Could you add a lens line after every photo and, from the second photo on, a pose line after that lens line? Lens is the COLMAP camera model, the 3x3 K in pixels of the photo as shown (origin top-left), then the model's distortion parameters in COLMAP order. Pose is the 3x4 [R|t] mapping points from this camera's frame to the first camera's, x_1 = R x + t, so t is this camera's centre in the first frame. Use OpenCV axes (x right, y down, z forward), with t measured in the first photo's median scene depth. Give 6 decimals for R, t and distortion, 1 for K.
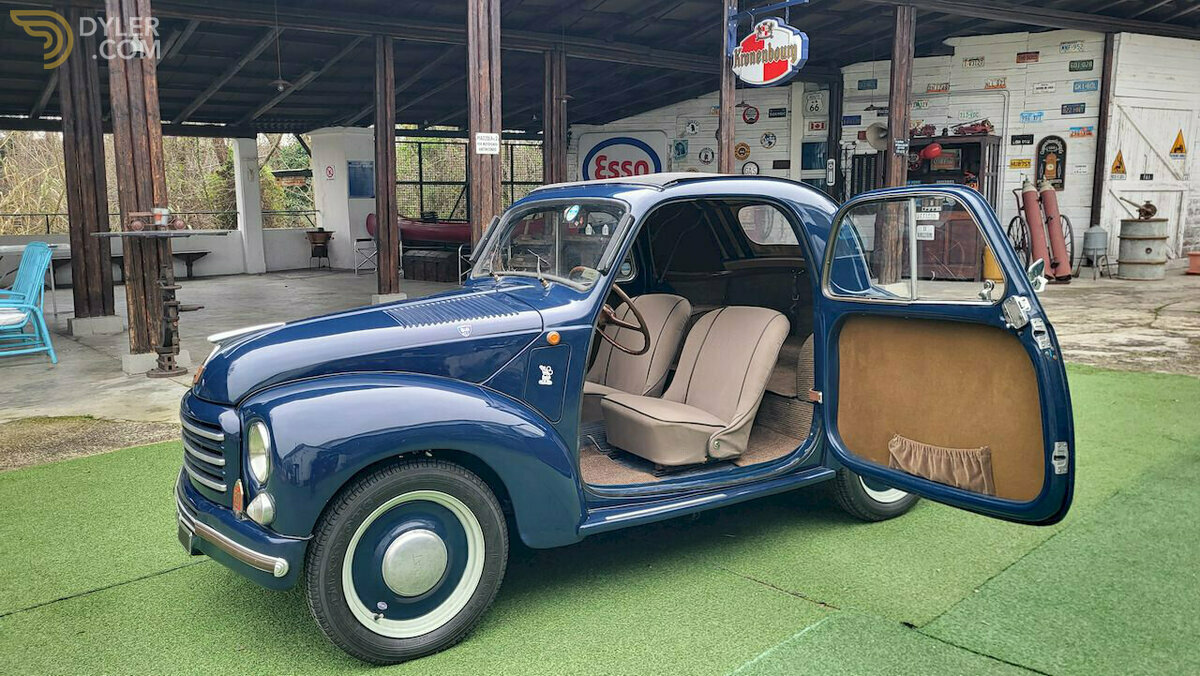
lens RADIAL K [[906.2, 0, 593.1], [0, 906.2, 334.5], [0, 0, 1]] dist [0.045290, -0.027340]
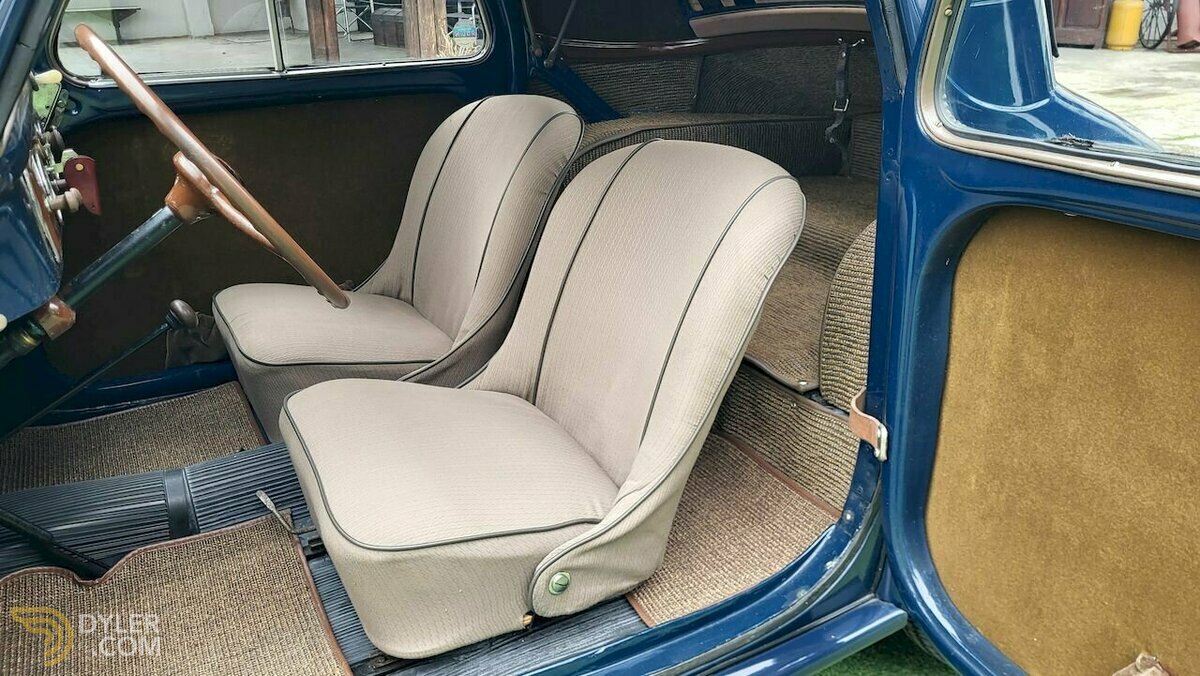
lens RADIAL K [[906.2, 0, 606.9], [0, 906.2, 326.4], [0, 0, 1]] dist [0.045290, -0.027340]
pose [[0.999037, 0.016308, -0.040744, 0.061076], [-0.006205, 0.971556, 0.236730, -0.018713], [0.043446, -0.236250, 0.970721, 0.256449]]
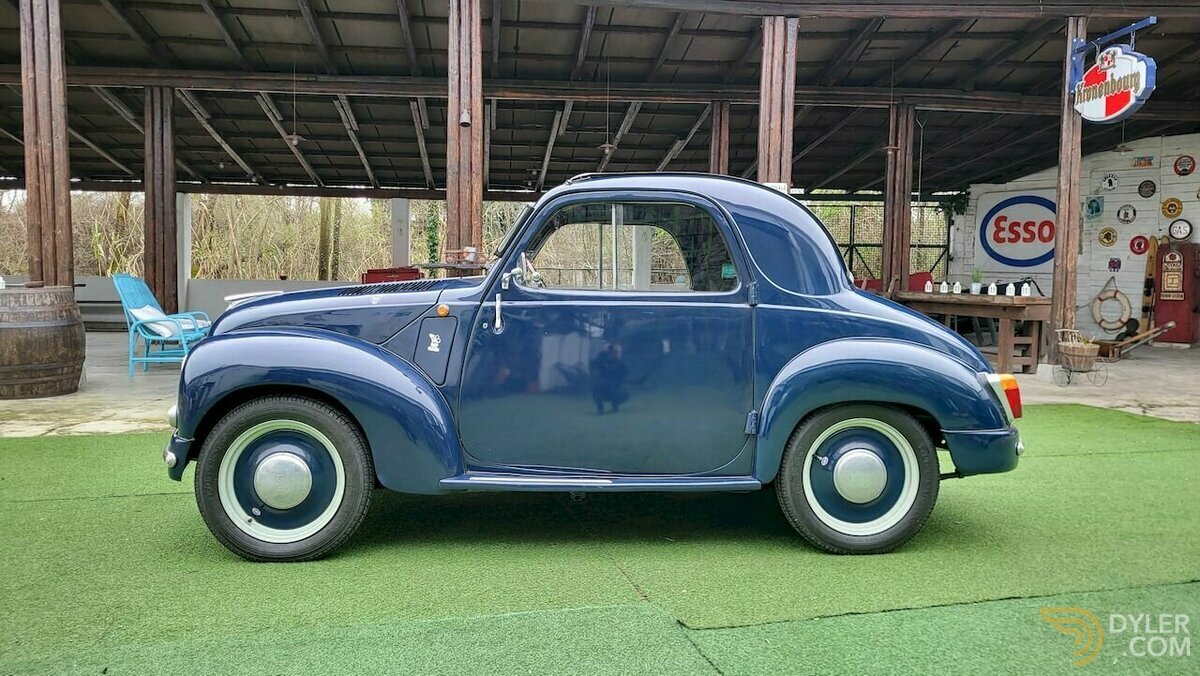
lens RADIAL K [[906.2, 0, 615.8], [0, 906.2, 318.2], [0, 0, 1]] dist [0.045290, -0.027340]
pose [[0.877428, 0.041604, -0.477900, 0.222515], [-0.090091, 0.992797, -0.078978, 0.026915], [0.471172, 0.112352, 0.874857, 0.036131]]
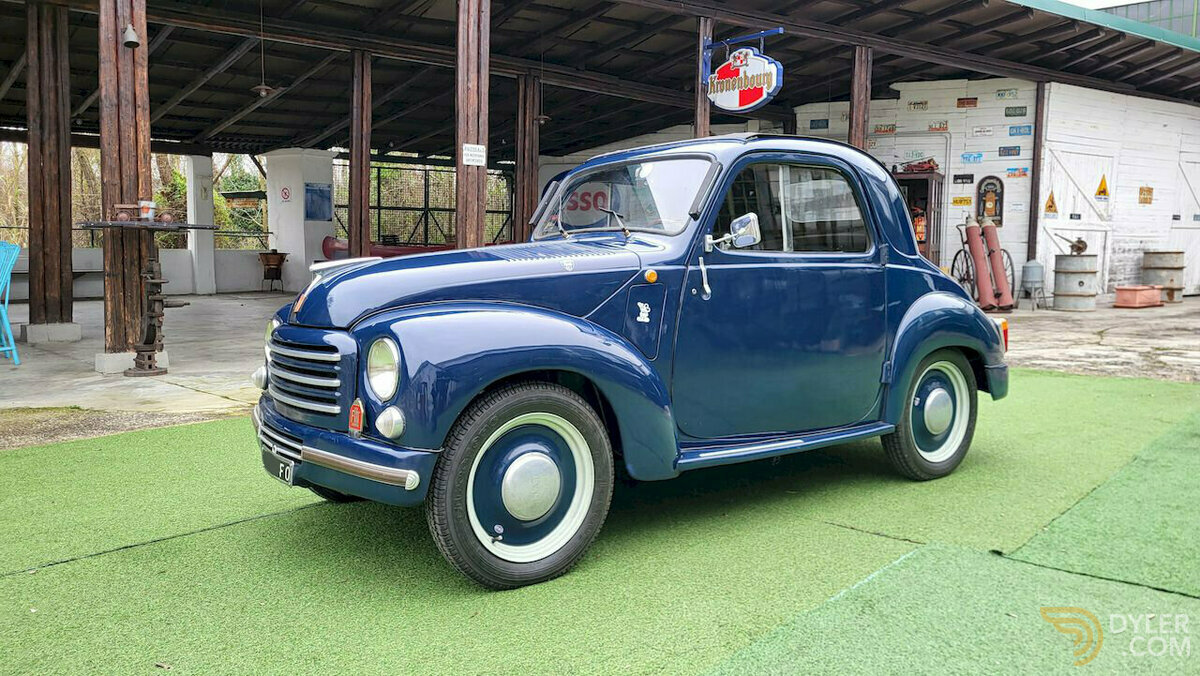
lens RADIAL K [[906.2, 0, 609.1], [0, 906.2, 319.3], [0, 0, 1]] dist [0.045290, -0.027340]
pose [[0.995419, 0.013779, 0.094609, -0.060478], [-0.007303, 0.997627, -0.068462, 0.039655], [-0.095328, 0.067458, 0.993158, -0.002028]]
